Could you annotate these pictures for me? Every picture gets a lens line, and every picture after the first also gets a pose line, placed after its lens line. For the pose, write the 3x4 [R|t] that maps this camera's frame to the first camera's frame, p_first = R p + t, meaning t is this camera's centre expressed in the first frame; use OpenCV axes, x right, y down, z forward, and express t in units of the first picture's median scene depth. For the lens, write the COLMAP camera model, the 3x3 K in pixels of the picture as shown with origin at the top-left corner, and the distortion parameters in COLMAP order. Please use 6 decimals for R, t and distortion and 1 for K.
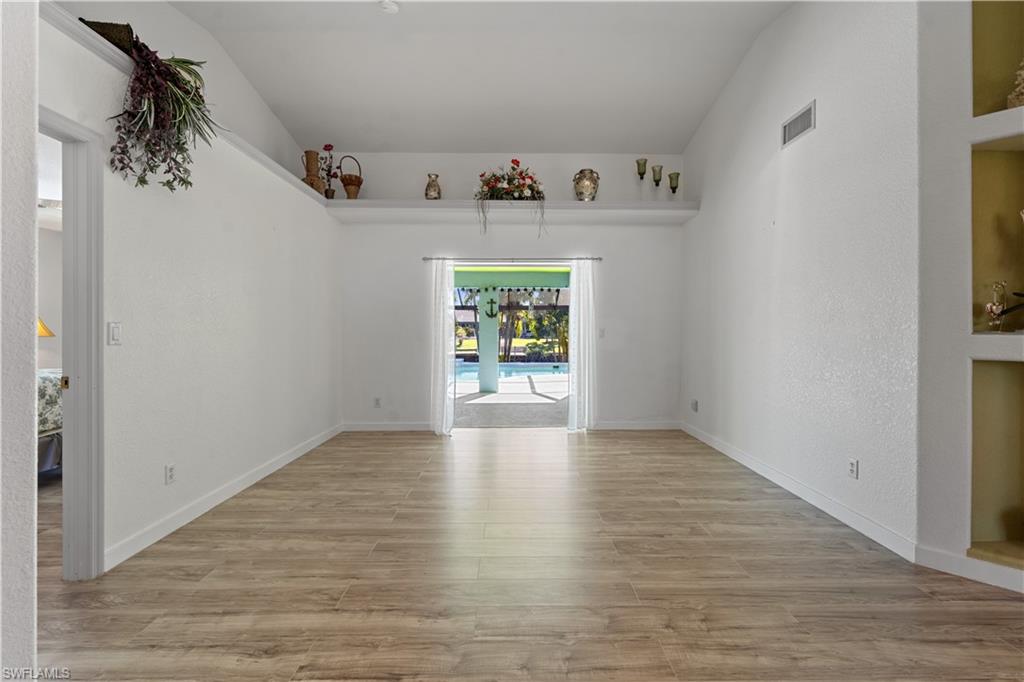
lens RADIAL K [[420.7, 0, 511.3], [0, 420.7, 322.0], [0, 0, 1]] dist [0.000458, -0.000554]
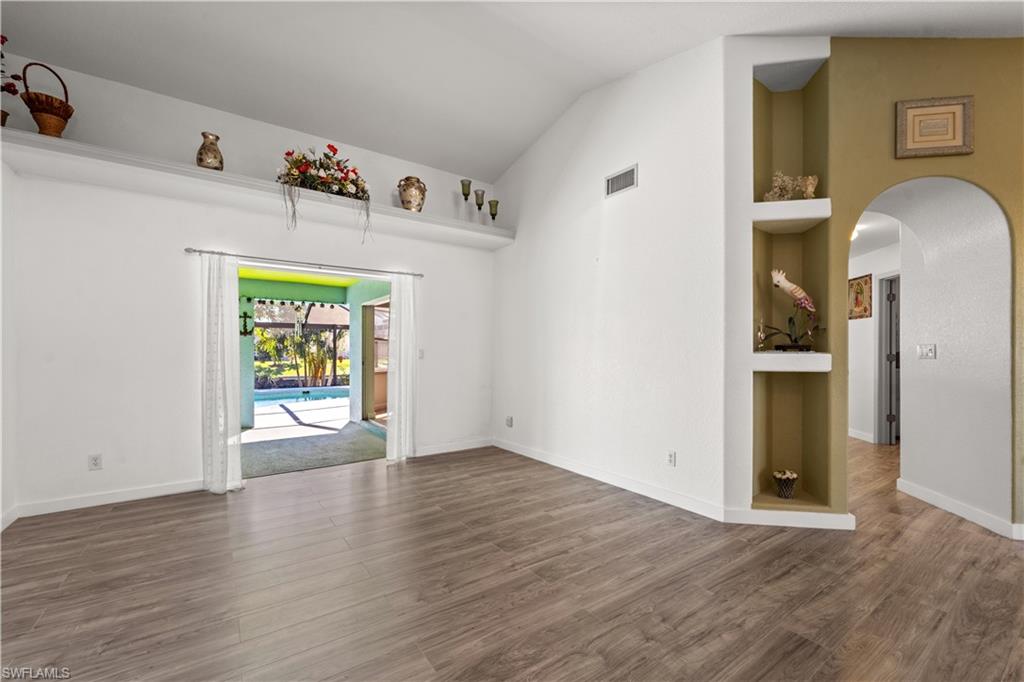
lens RADIAL K [[418.6, 0, 510.8], [0, 418.6, 344.1], [0, 0, 1]] dist [-0.001273, -0.000861]
pose [[0.827097, 0.010874, 0.561954, -0.163938], [-0.011903, 0.999927, -0.001830, 0.003992], [-0.561933, -0.005176, 0.827166, 0.118853]]
